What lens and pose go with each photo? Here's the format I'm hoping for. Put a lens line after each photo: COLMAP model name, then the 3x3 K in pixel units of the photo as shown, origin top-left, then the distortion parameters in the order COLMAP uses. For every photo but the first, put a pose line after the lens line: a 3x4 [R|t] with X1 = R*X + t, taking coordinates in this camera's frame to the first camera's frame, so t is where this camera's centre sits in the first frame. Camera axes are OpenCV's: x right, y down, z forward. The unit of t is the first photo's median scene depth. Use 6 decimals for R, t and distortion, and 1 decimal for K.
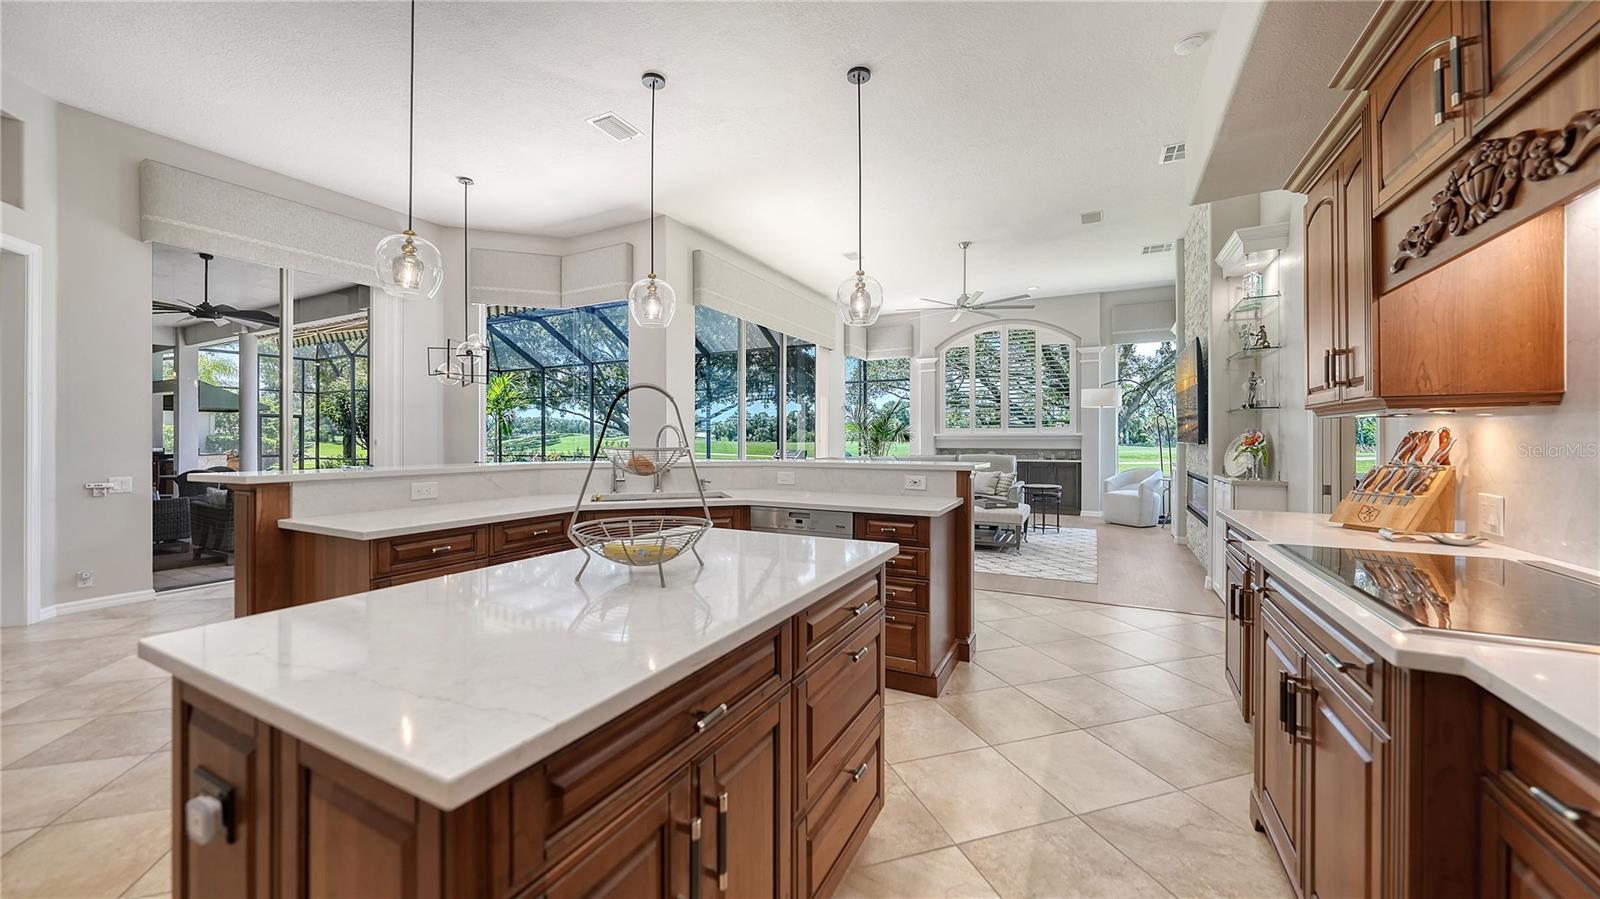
lens RADIAL K [[573.5, 0, 802.5], [0, 573.5, 455.2], [0, 0, 1]] dist [-0.002172, -0.000192]
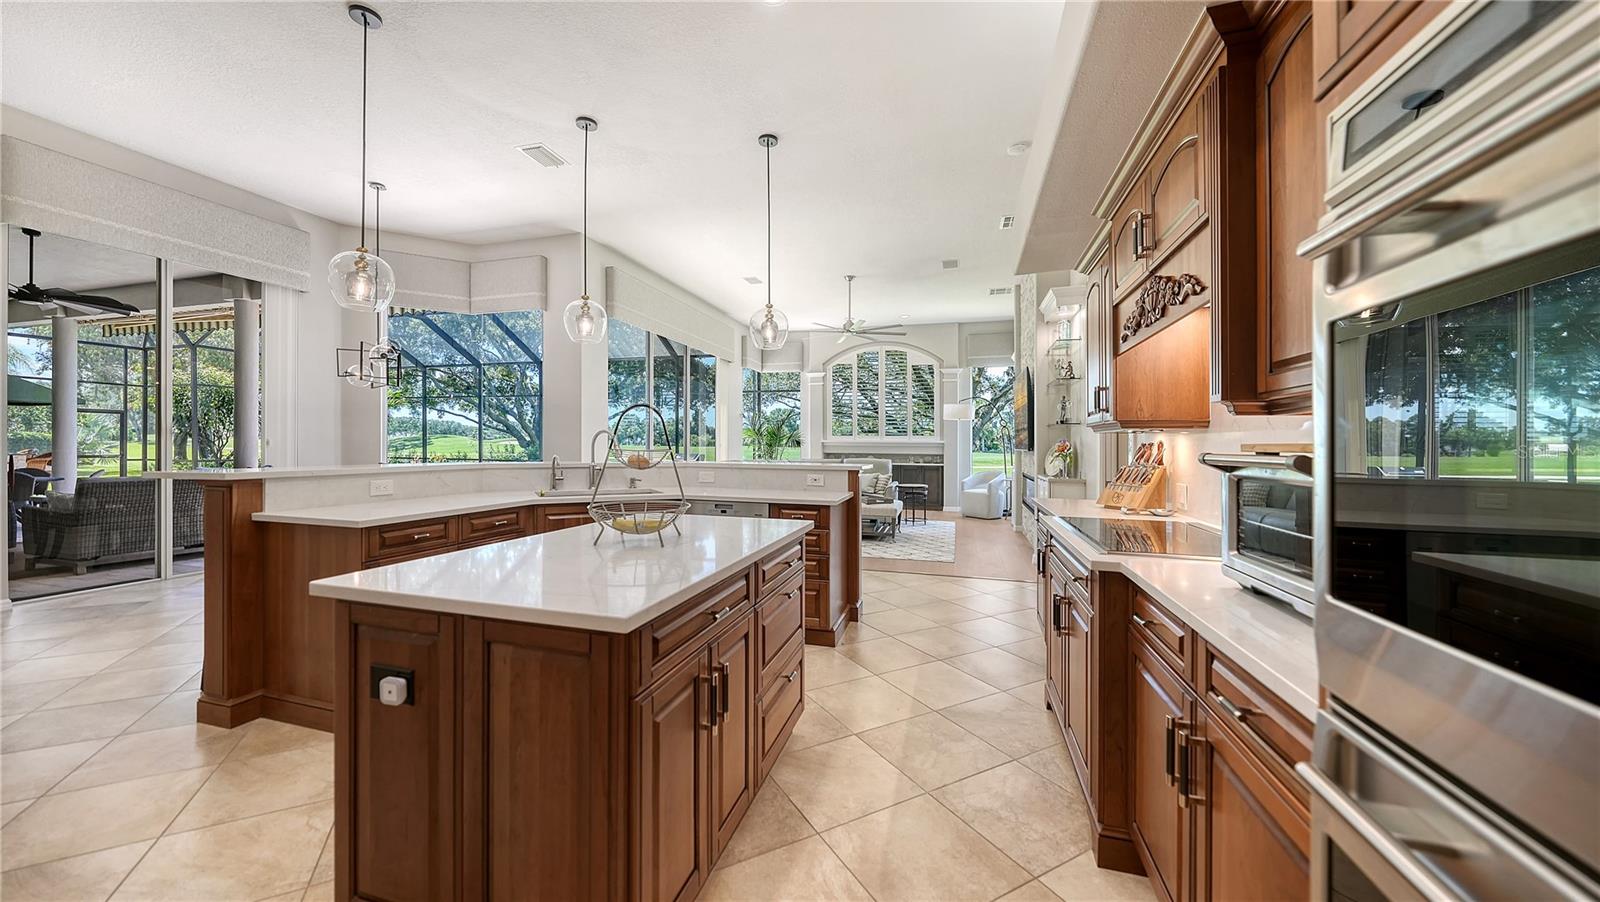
lens RADIAL K [[557.6, 0, 799.0], [0, 557.6, 444.3], [0, 0, 1]] dist [-0.000095, -0.000087]
pose [[0.981041, 0.010130, 0.193533, -0.063011], [-0.004784, 0.999595, -0.028069, 0.004020], [-0.193739, 0.026610, 0.980692, -0.152767]]
